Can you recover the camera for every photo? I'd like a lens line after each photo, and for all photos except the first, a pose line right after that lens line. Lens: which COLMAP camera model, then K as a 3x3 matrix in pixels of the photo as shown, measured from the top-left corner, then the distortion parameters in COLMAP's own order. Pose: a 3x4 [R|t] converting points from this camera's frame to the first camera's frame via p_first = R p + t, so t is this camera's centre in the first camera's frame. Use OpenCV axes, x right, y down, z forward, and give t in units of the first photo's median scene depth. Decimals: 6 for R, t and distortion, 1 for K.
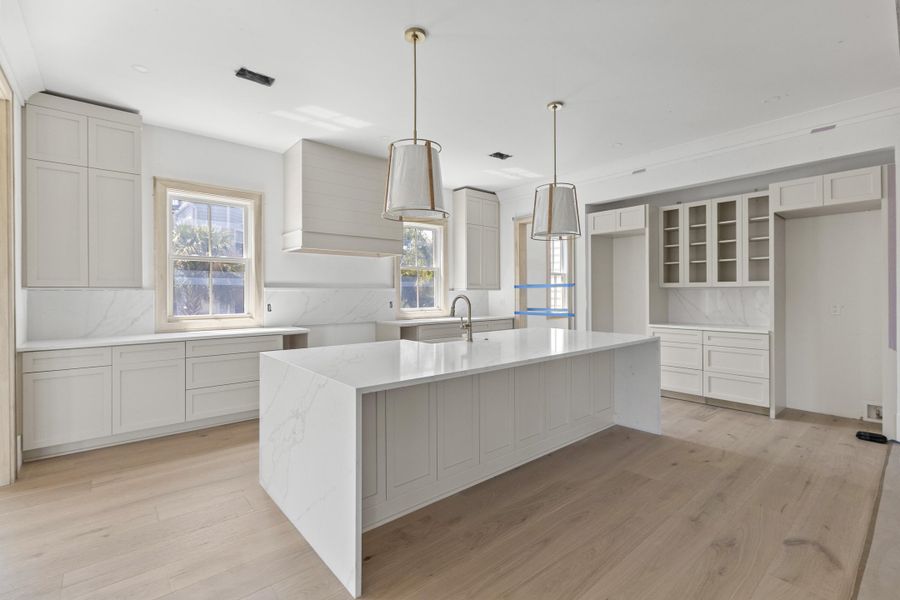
lens RADIAL K [[410.8, 0, 446.4], [0, 410.8, 293.6], [0, 0, 1]] dist [0.001987, -0.000368]
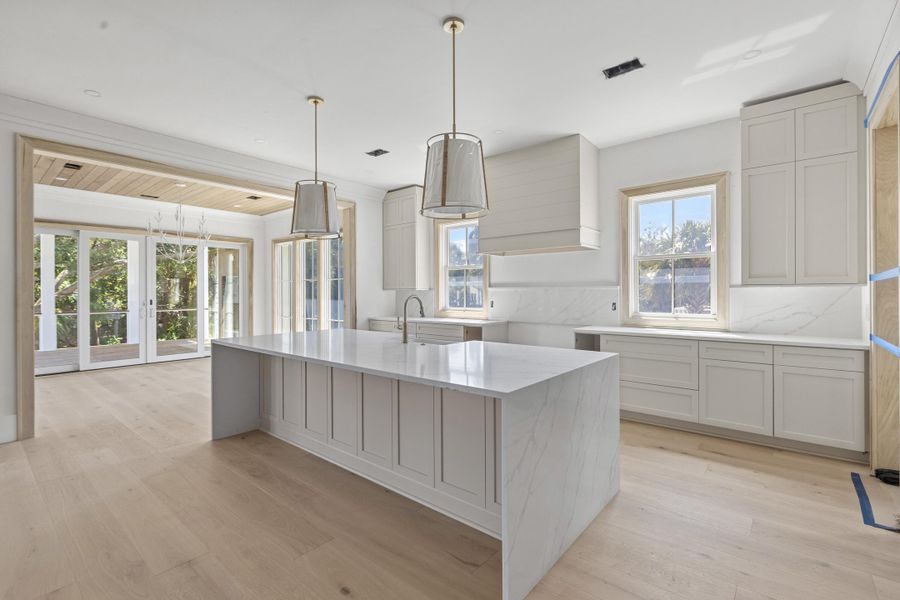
lens RADIAL K [[410.8, 0, 442.8], [0, 410.8, 293.6], [0, 0, 1]] dist [0.001987, -0.000368]
pose [[0.150955, 0.004985, -0.988528, 0.715421], [0.001734, 0.999984, 0.005308, -0.003245], [0.988539, -0.002515, 0.150944, 0.656247]]
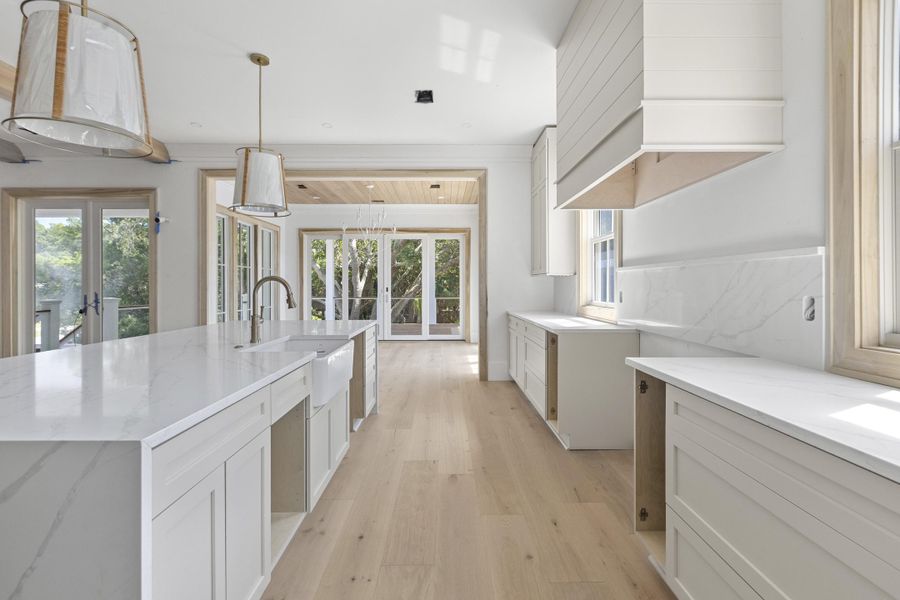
lens RADIAL K [[410.8, 0, 441.4], [0, 410.8, 283.8], [0, 0, 1]] dist [0.001987, -0.000368]
pose [[-0.654647, -0.001200, -0.755934, 0.265985], [0.001126, 0.999996, -0.002563, 0.013473], [0.755934, -0.002529, -0.654643, 1.181793]]
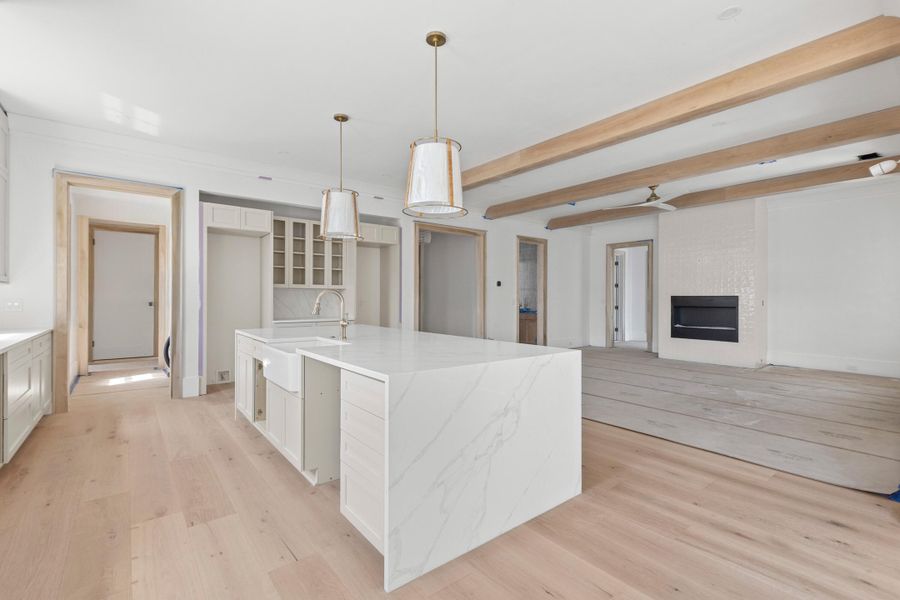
lens RADIAL K [[405.0, 0, 449.3], [0, 405.0, 298.0], [0, 0, 1]] dist [0.001751, -0.000854]
pose [[0.035801, 0.002154, 0.999357, -0.586908], [-0.000004, 0.999998, -0.002155, 0.016708], [-0.999359, 0.000073, 0.035801, 0.507315]]
